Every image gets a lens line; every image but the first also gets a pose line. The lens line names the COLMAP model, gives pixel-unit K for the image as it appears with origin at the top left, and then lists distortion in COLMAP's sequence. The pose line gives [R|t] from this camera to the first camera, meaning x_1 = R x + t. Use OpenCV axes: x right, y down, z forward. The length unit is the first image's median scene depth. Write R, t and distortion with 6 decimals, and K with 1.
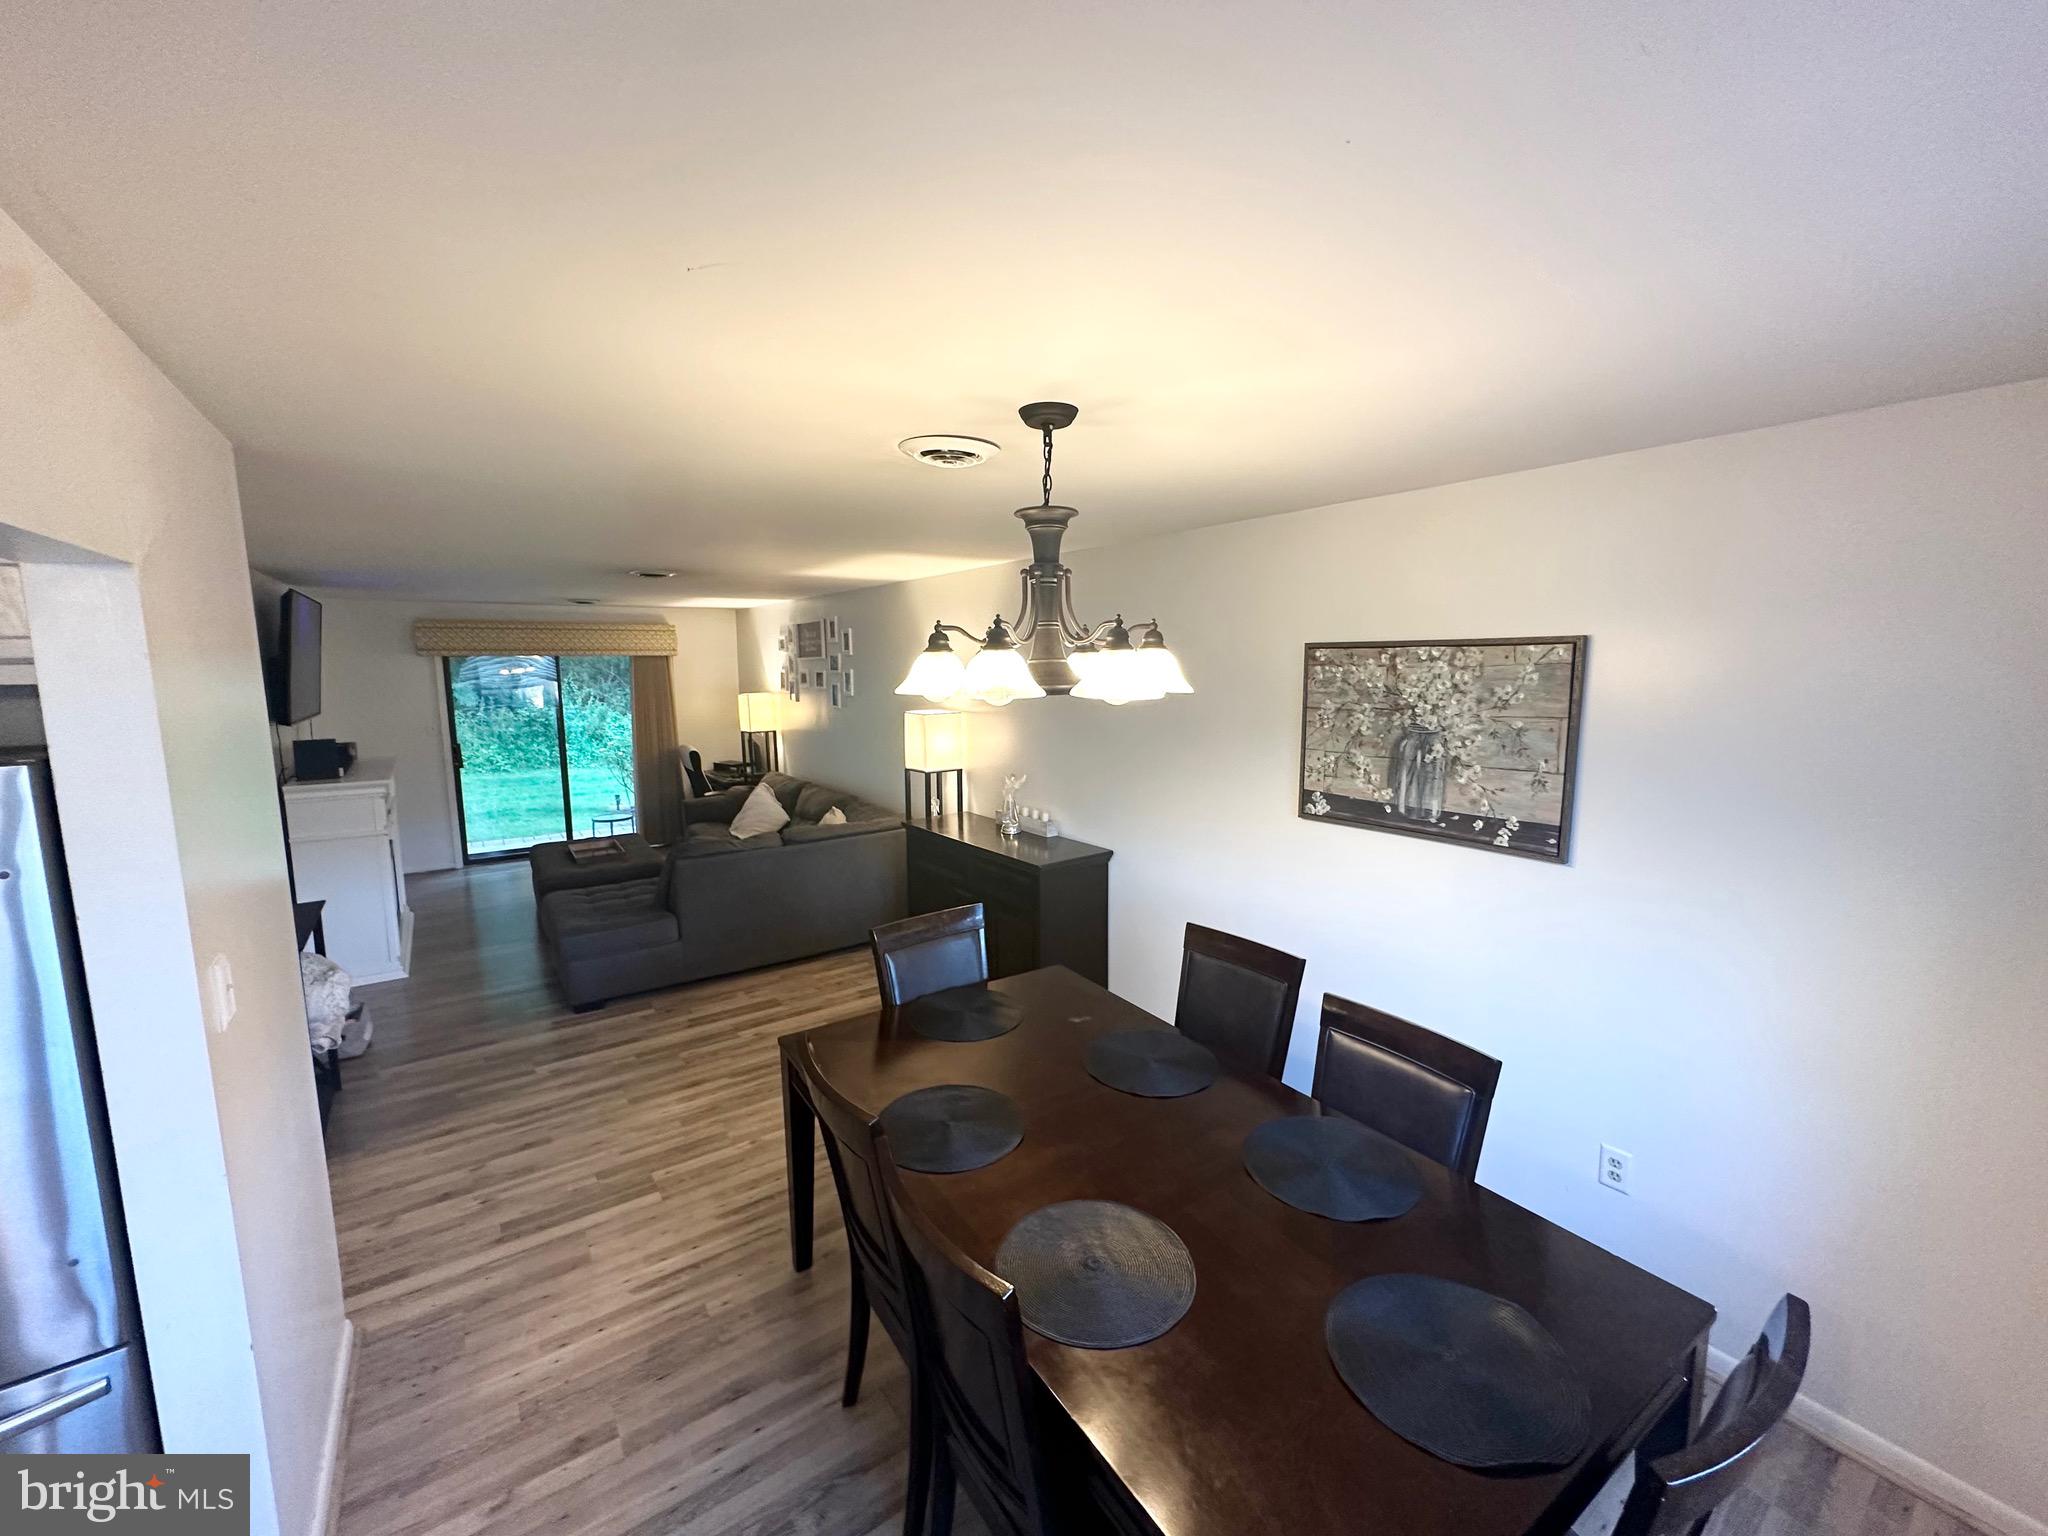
lens RADIAL K [[813.5, 0, 1017.6], [0, 813.5, 774.1], [0, 0, 1]] dist [-0.002268, -0.000008]
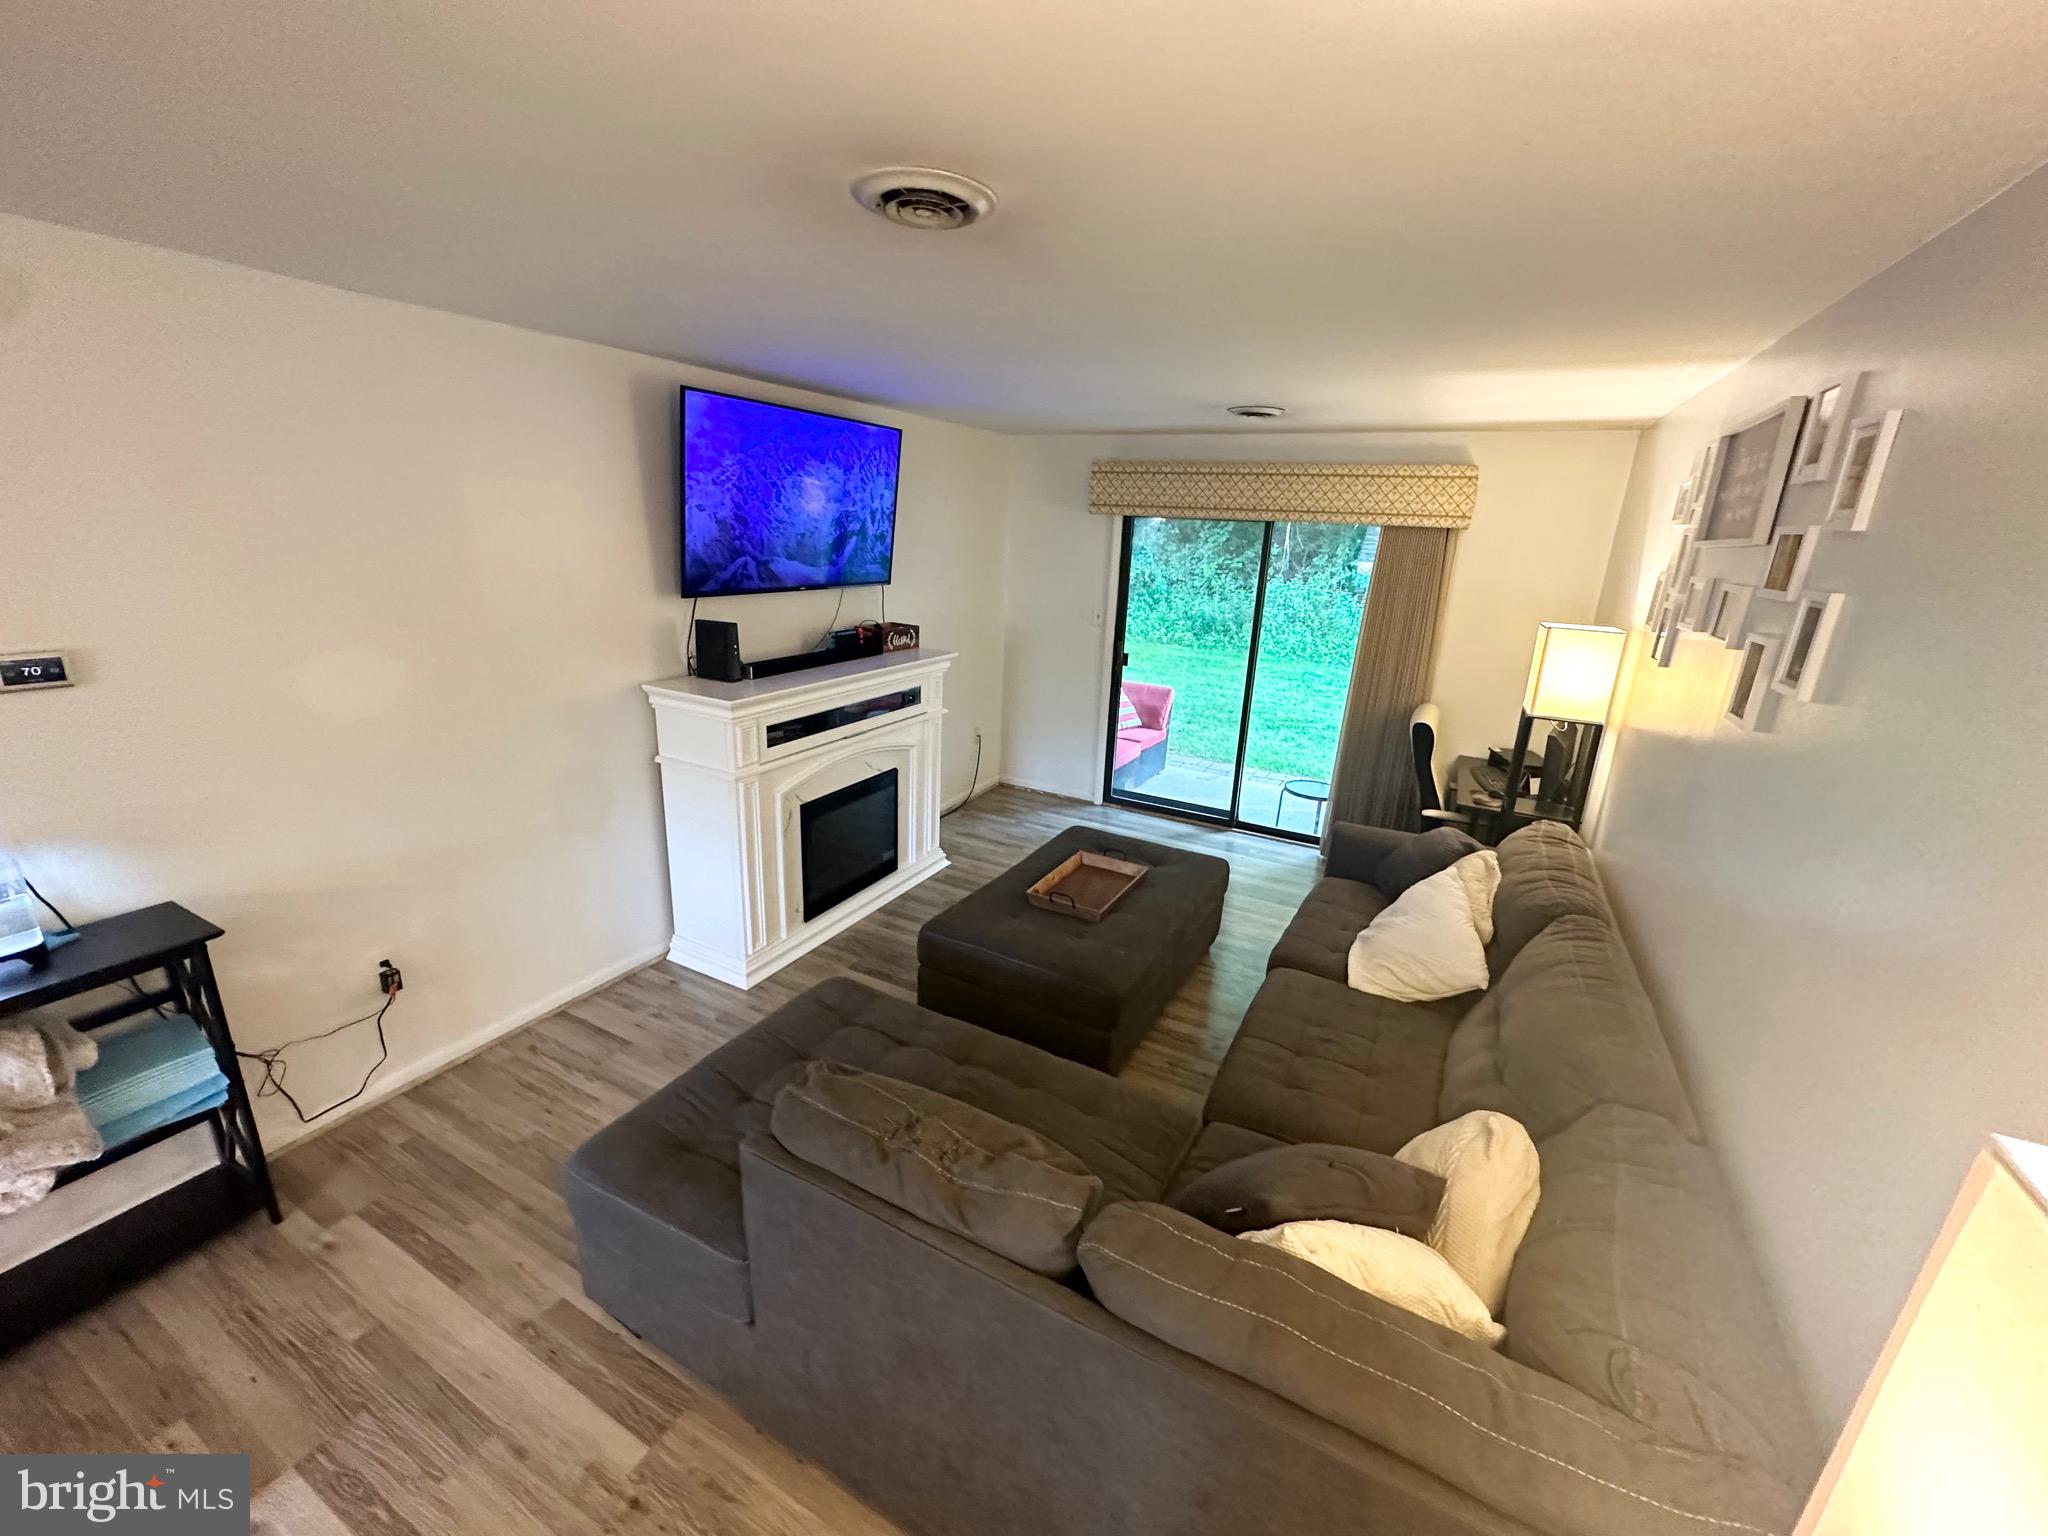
lens RADIAL K [[813.5, 0, 1031.0], [0, 813.5, 772.1], [0, 0, 1]] dist [-0.002268, -0.000008]
pose [[0.455364, 0.283411, -0.843991, -0.204472], [-0.165693, 0.958395, 0.232431, -0.201651], [0.874751, 0.034003, 0.483378, 1.449017]]
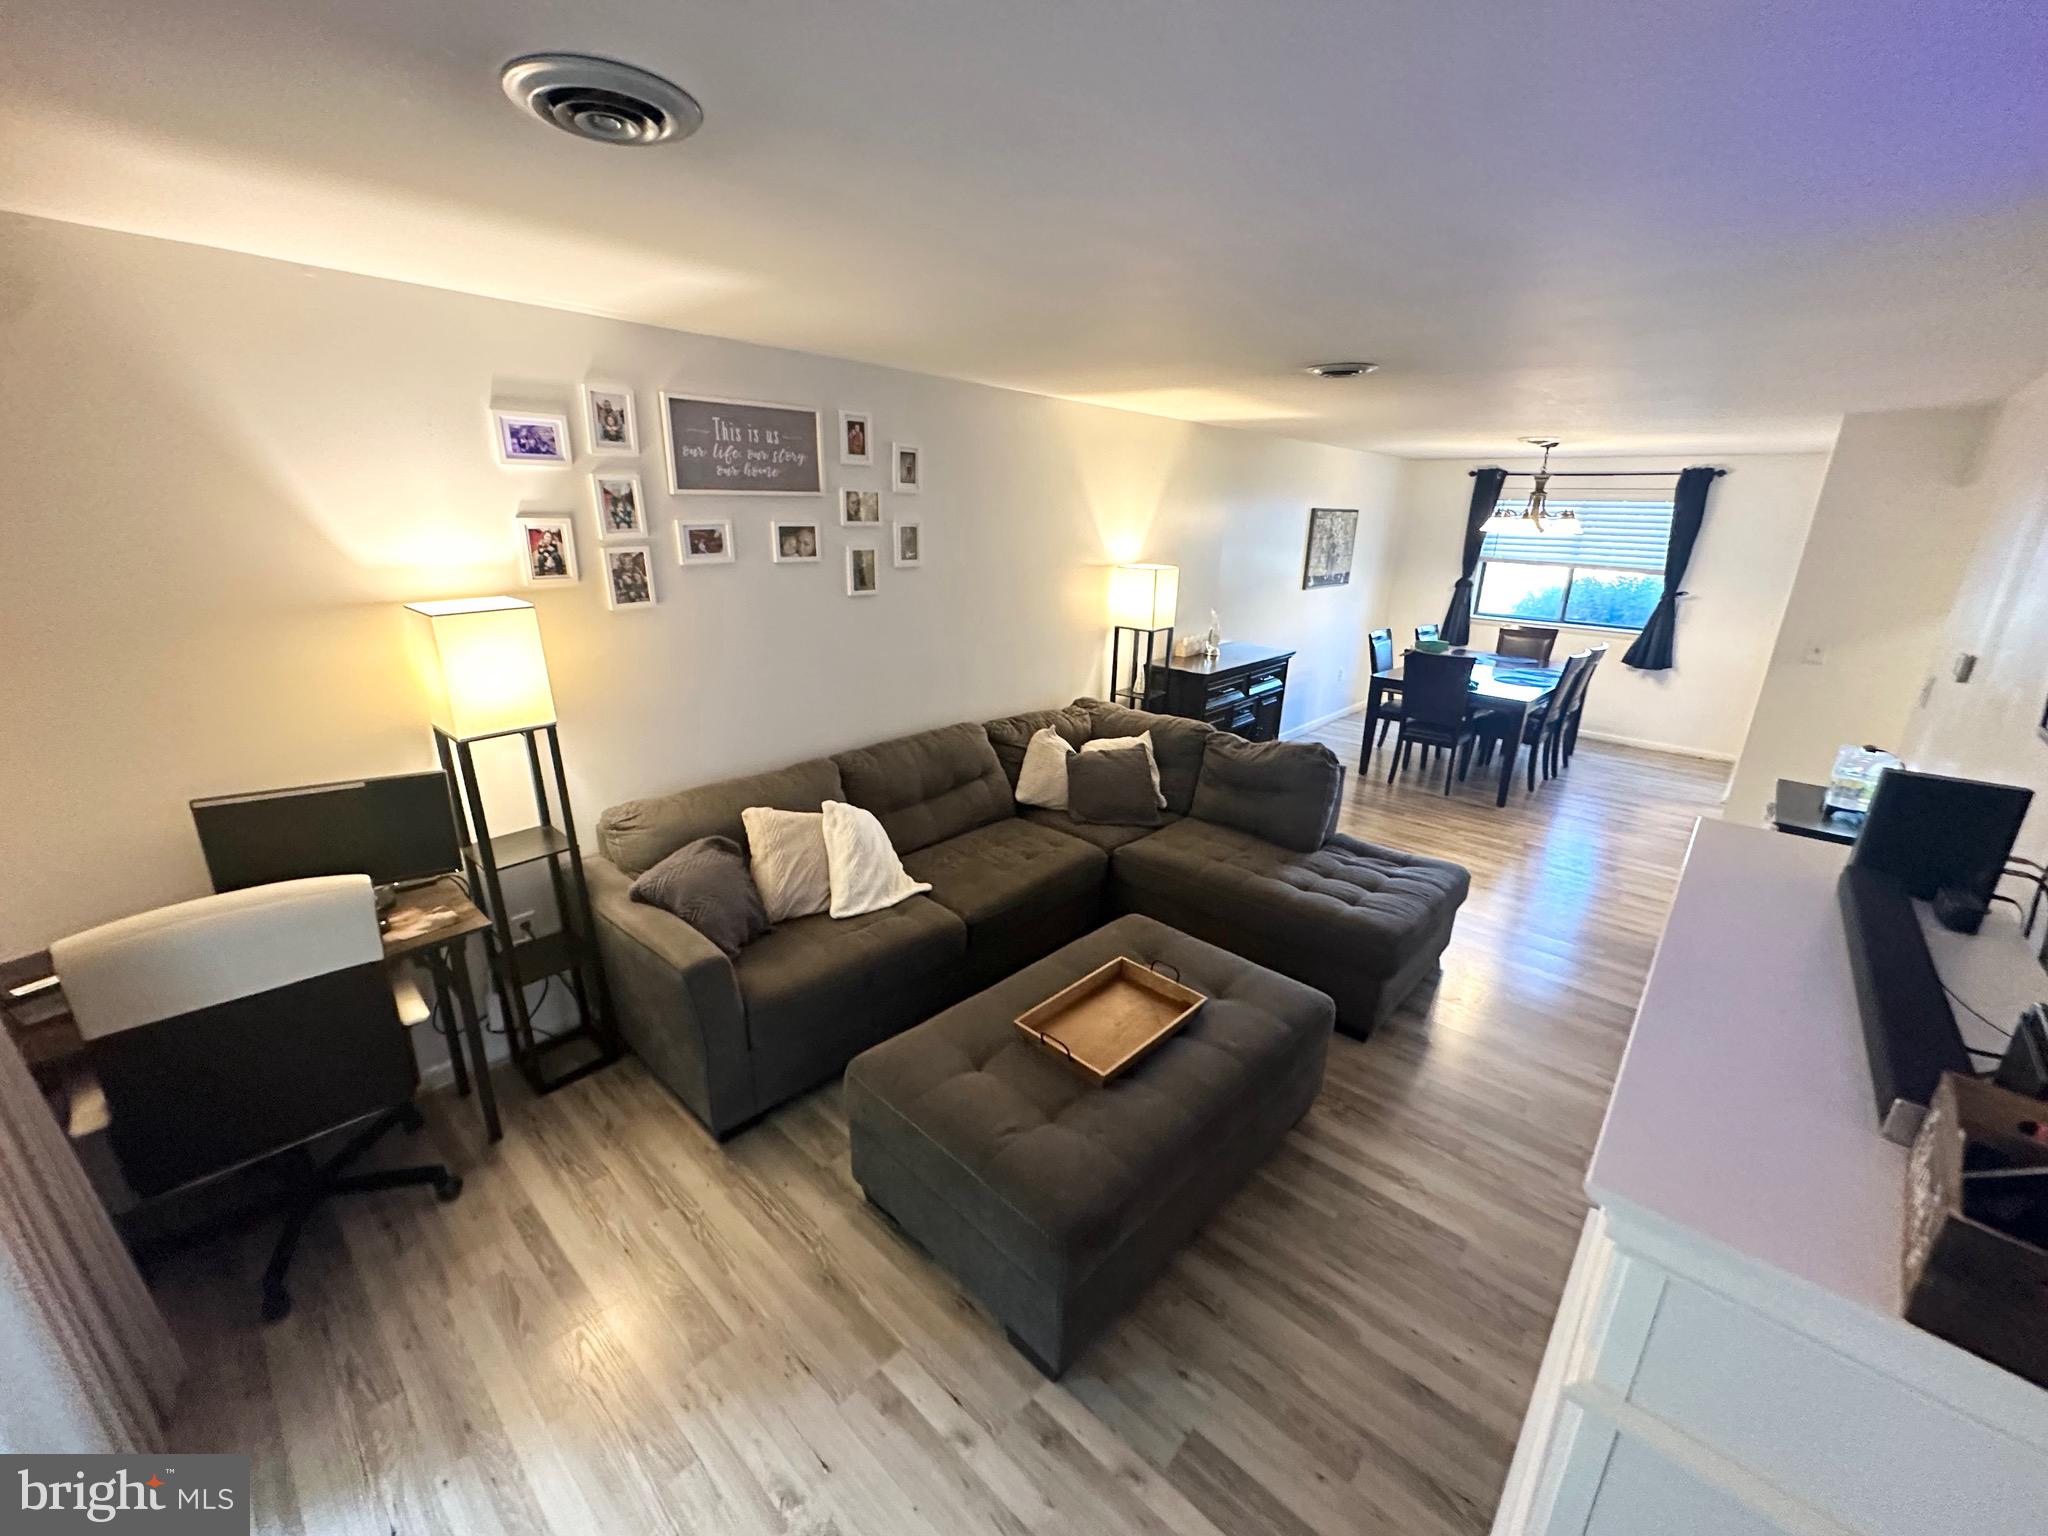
lens RADIAL K [[813.5, 0, 1022.8], [0, 813.5, 775.5], [0, 0, 1]] dist [-0.002268, -0.000008]
pose [[-0.215304, -0.302615, 0.928477, -1.730361], [0.114075, 0.936472, 0.331673, -0.301695], [-0.969861, 0.177327, -0.167105, 2.250944]]
